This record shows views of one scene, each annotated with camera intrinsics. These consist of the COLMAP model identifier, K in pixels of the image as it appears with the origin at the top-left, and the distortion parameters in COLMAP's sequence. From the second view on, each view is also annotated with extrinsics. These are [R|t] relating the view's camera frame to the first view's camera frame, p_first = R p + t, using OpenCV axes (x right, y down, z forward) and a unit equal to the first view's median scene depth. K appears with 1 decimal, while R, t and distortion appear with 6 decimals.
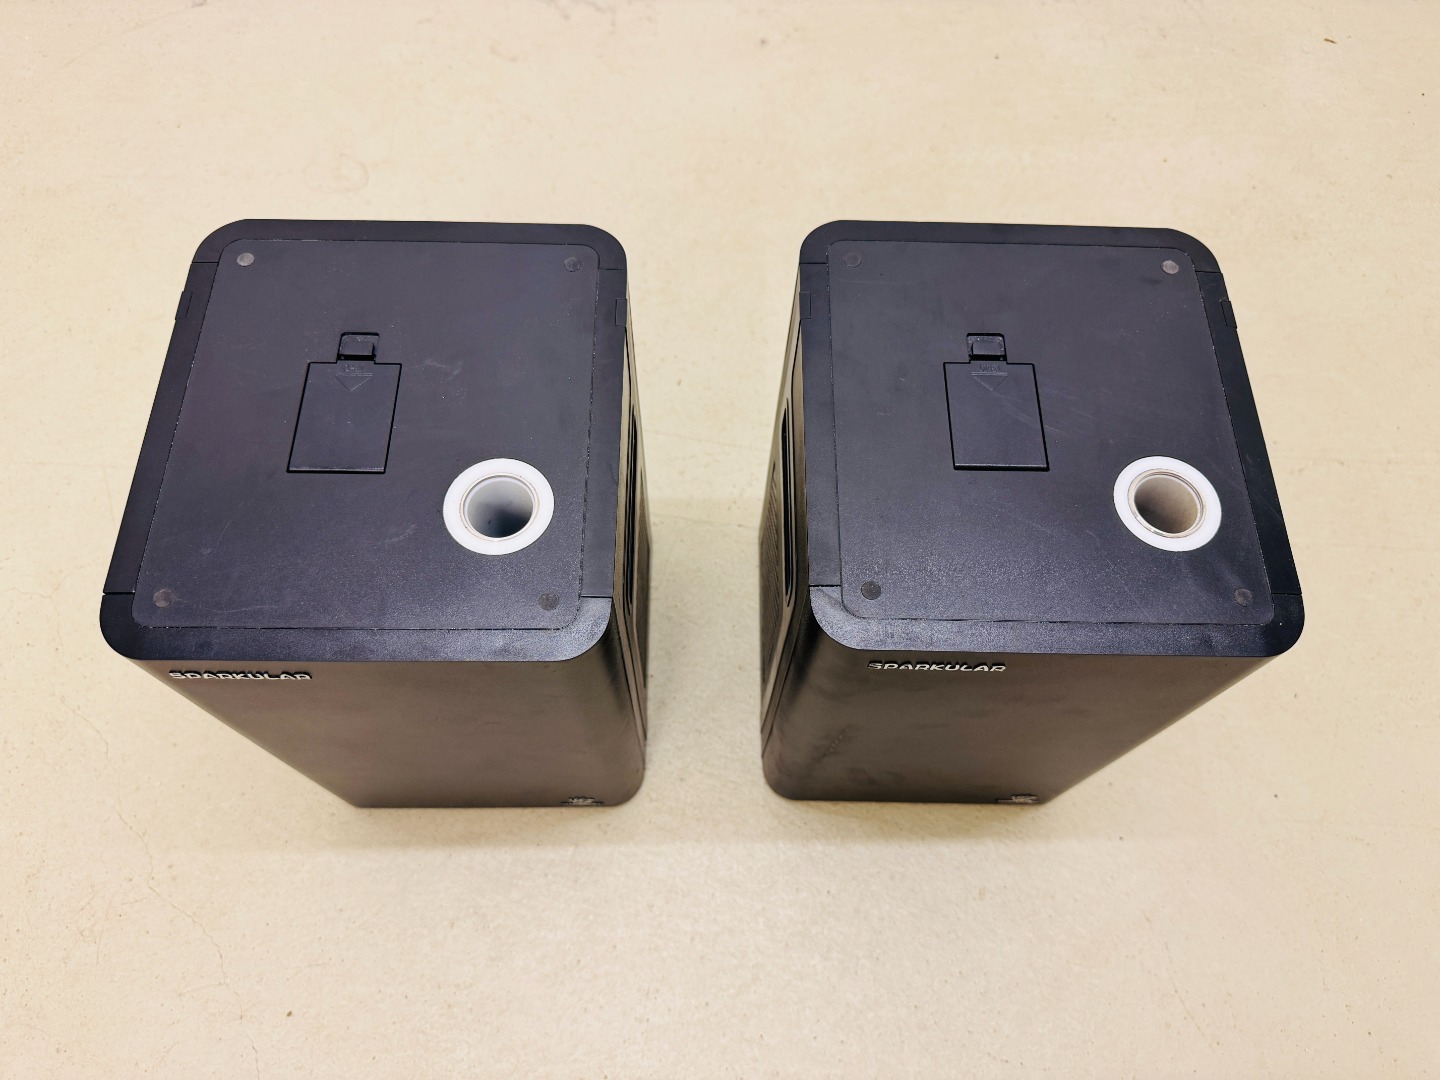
lens RADIAL K [[1073.4, 0, 725.2], [0, 1073.4, 538.8], [0, 0, 1]] dist [0.000160, -0.008321]
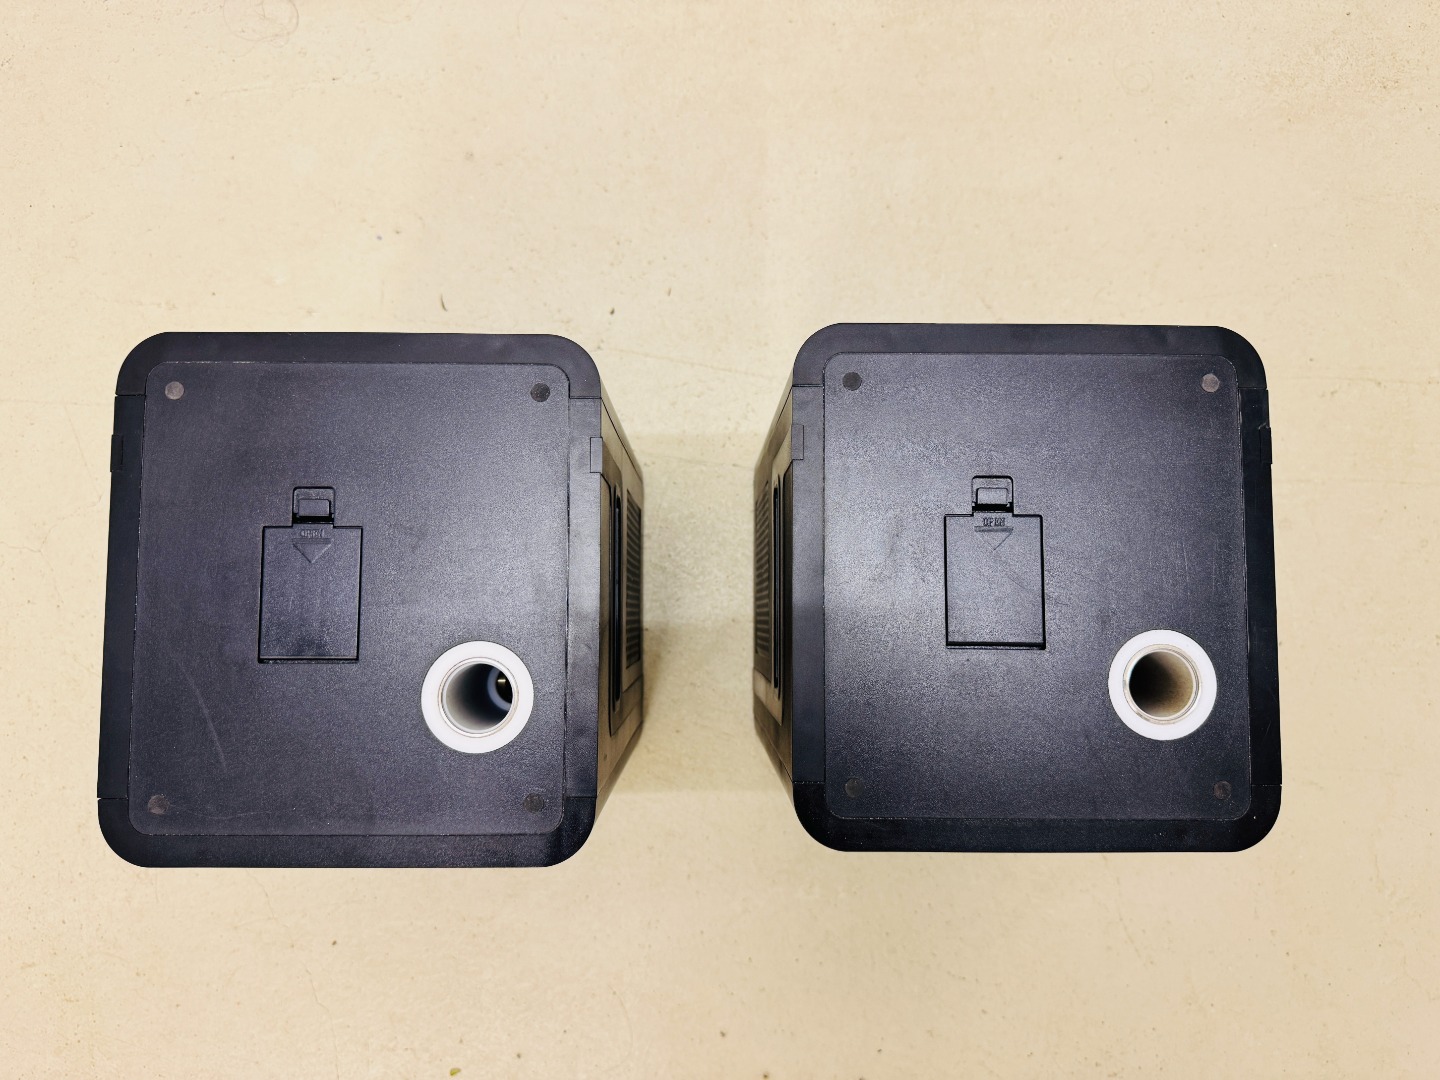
lens RADIAL K [[1073.4, 0, 724.0], [0, 1073.4, 539.8], [0, 0, 1]] dist [0.000160, -0.008321]
pose [[0.999959, 0.001534, -0.008892, 0.015013], [0.001735, 0.934362, 0.356322, -0.341117], [0.008855, -0.356323, 0.934321, 0.089215]]
